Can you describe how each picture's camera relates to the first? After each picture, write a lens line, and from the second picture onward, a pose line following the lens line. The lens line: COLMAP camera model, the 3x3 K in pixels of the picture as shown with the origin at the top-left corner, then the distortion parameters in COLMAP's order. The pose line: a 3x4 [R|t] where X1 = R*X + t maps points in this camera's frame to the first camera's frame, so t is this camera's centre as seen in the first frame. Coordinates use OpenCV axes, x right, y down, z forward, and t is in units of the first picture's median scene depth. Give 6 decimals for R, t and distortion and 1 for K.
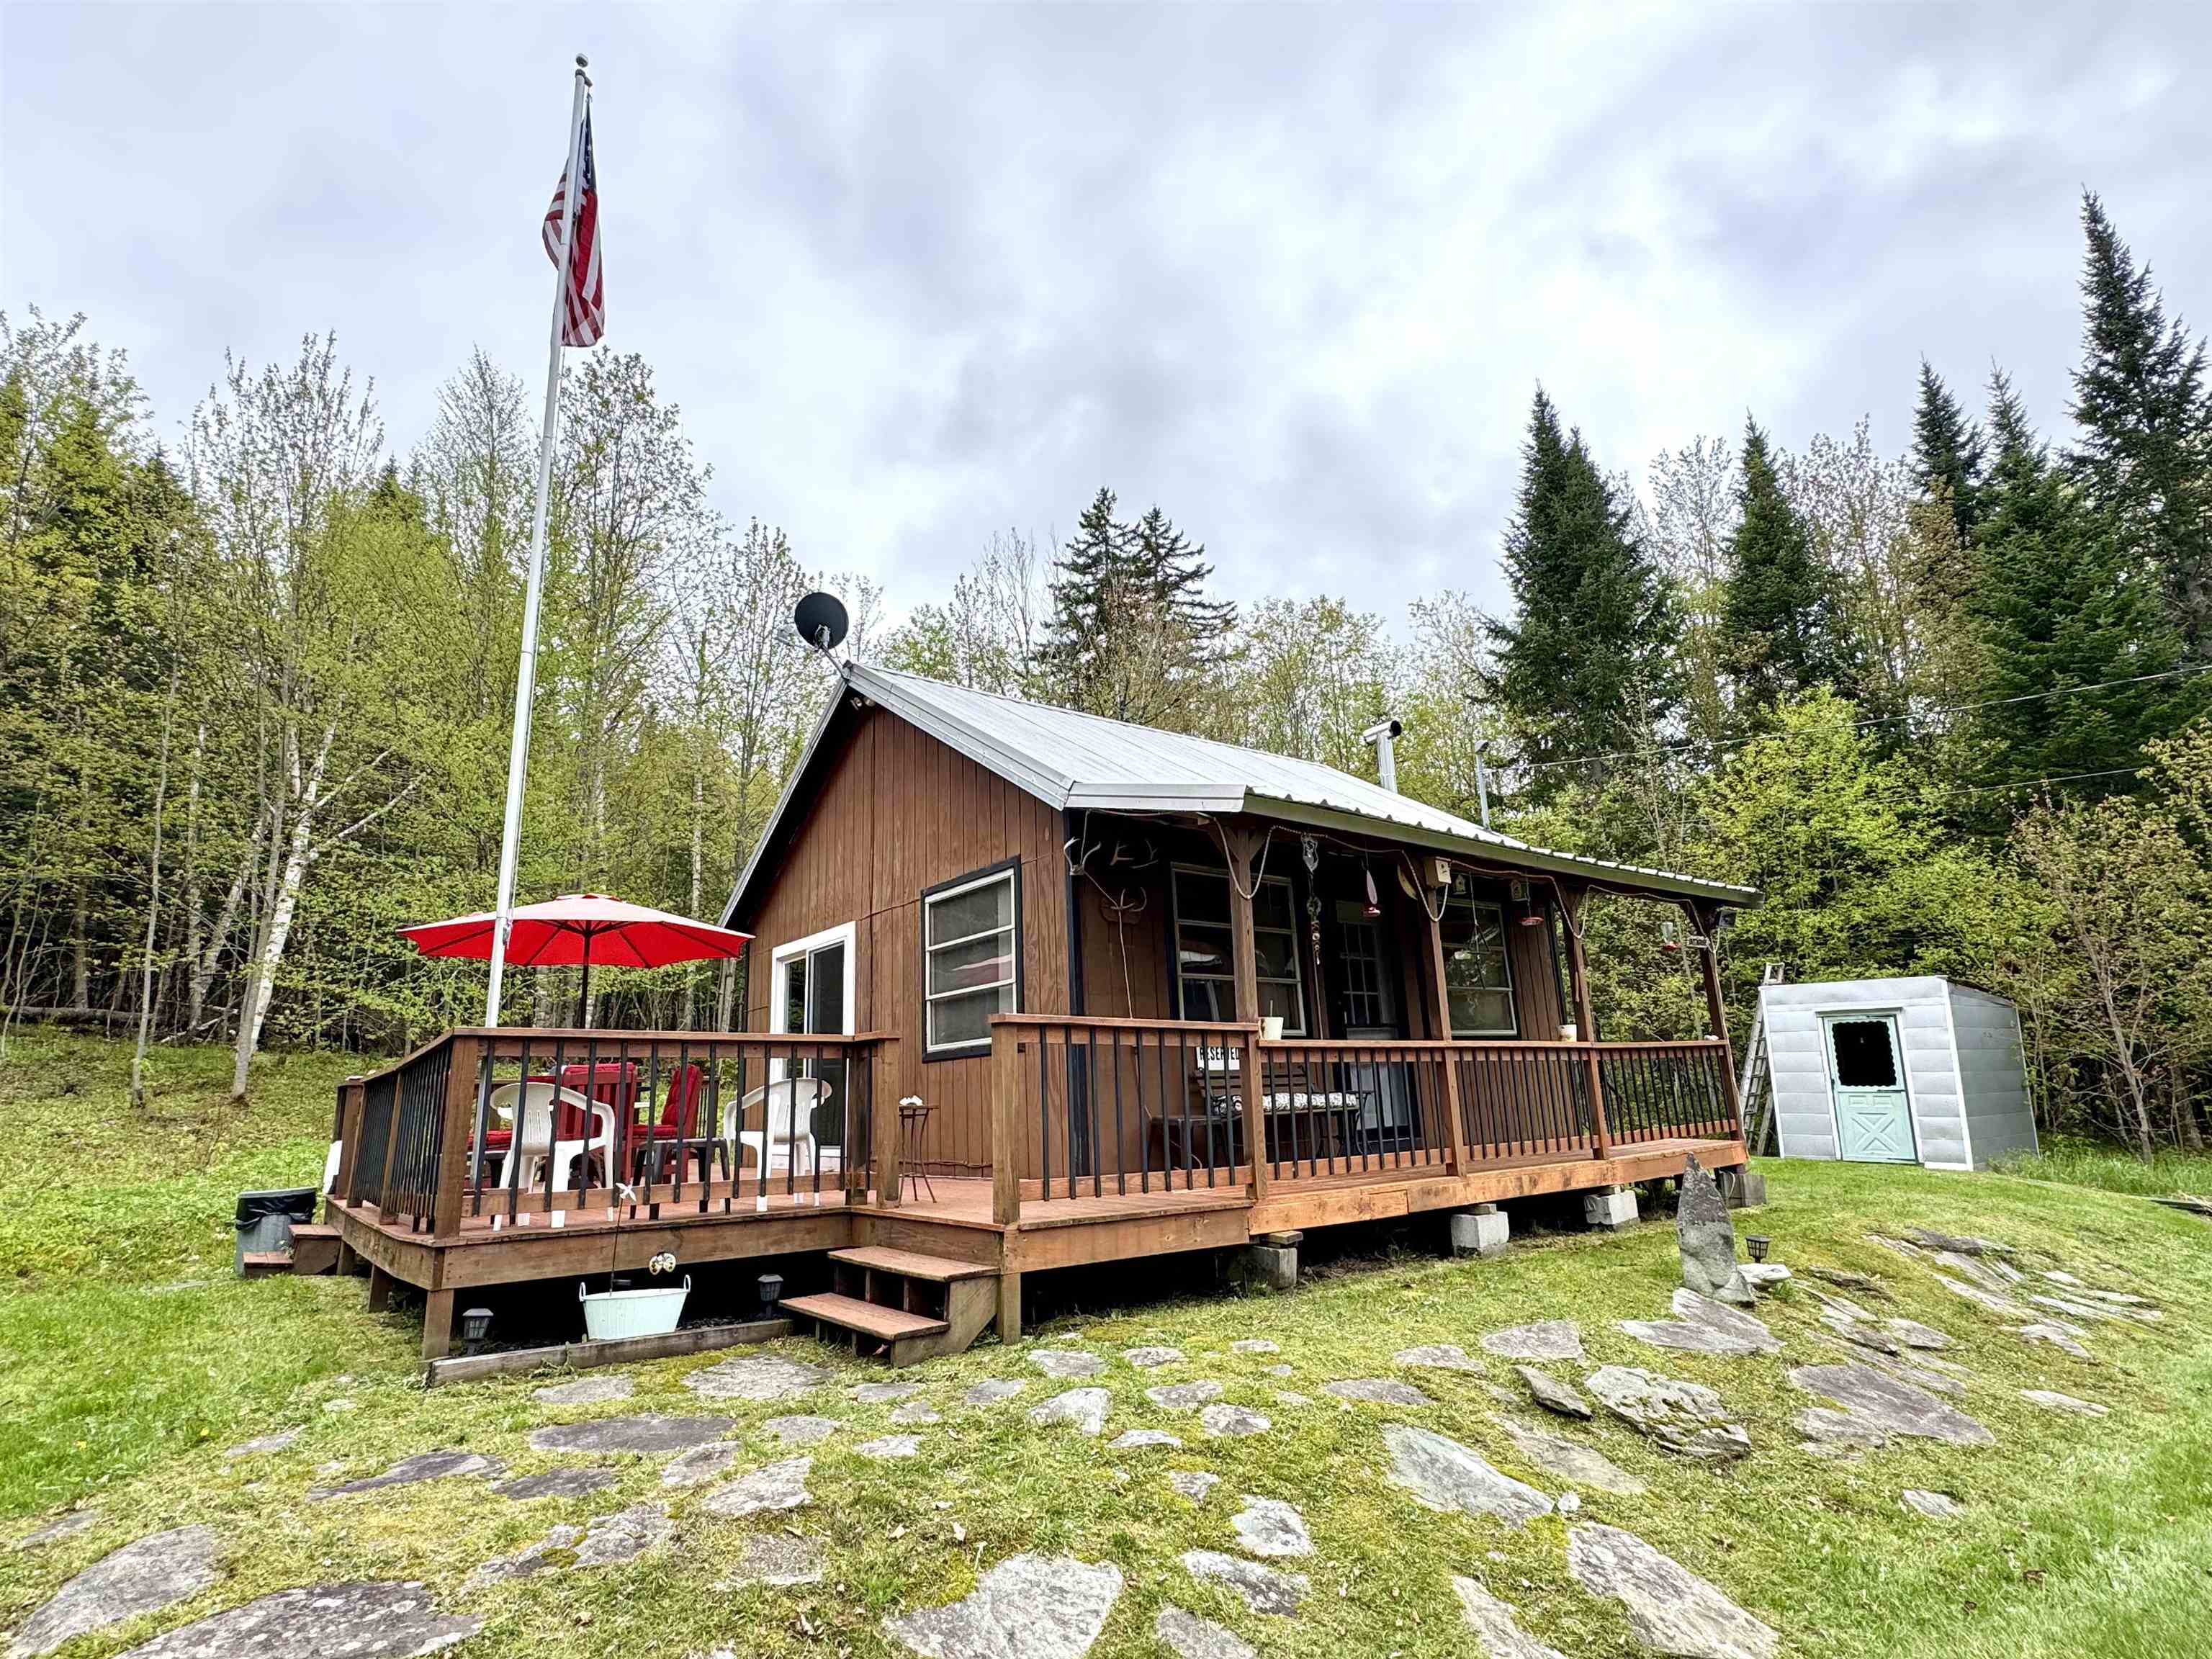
lens RADIAL K [[1101.5, 0, 1105.7], [0, 1101.5, 838.4], [0, 0, 1]] dist [0.000658, 0.000083]
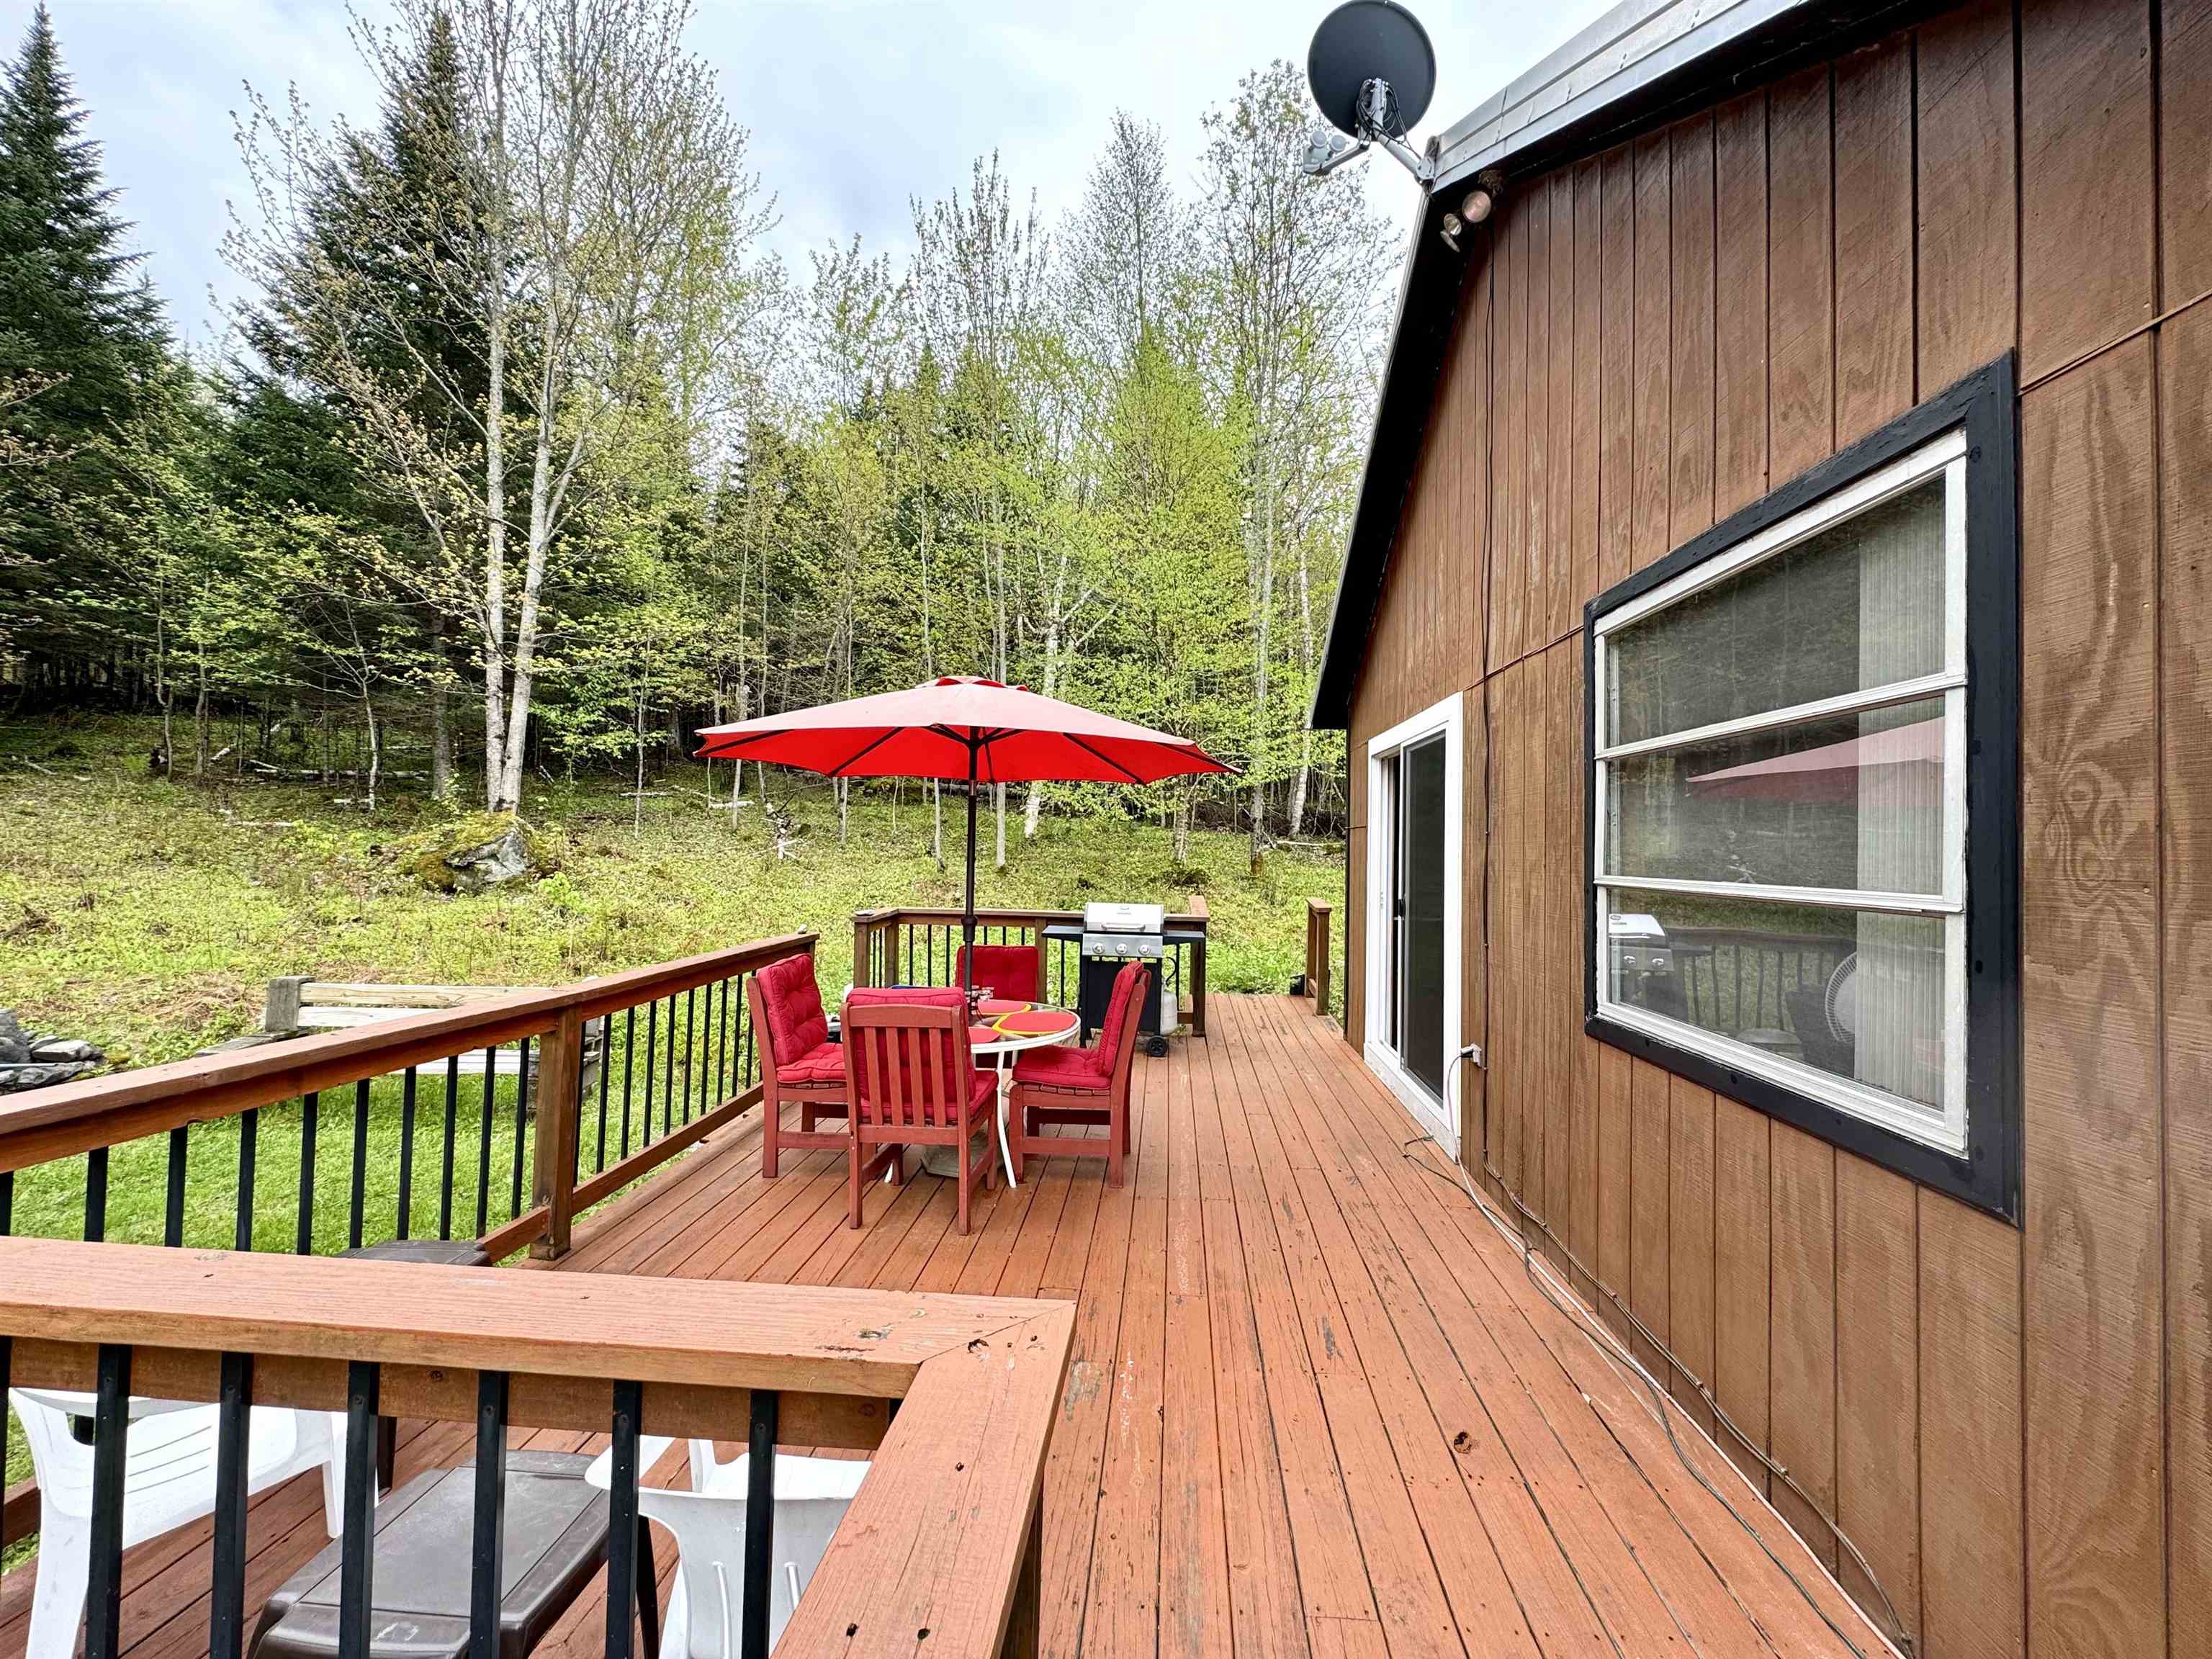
lens RADIAL K [[880.2, 0, 1117.4], [0, 880.2, 830.7], [0, 0, 1]] dist [-0.002215, 0.000337]
pose [[0.749215, 0.039917, -0.661123, -0.077933], [0.109753, 0.976900, 0.183360, 0.048363], [0.653170, -0.209936, 0.727527, 0.613971]]
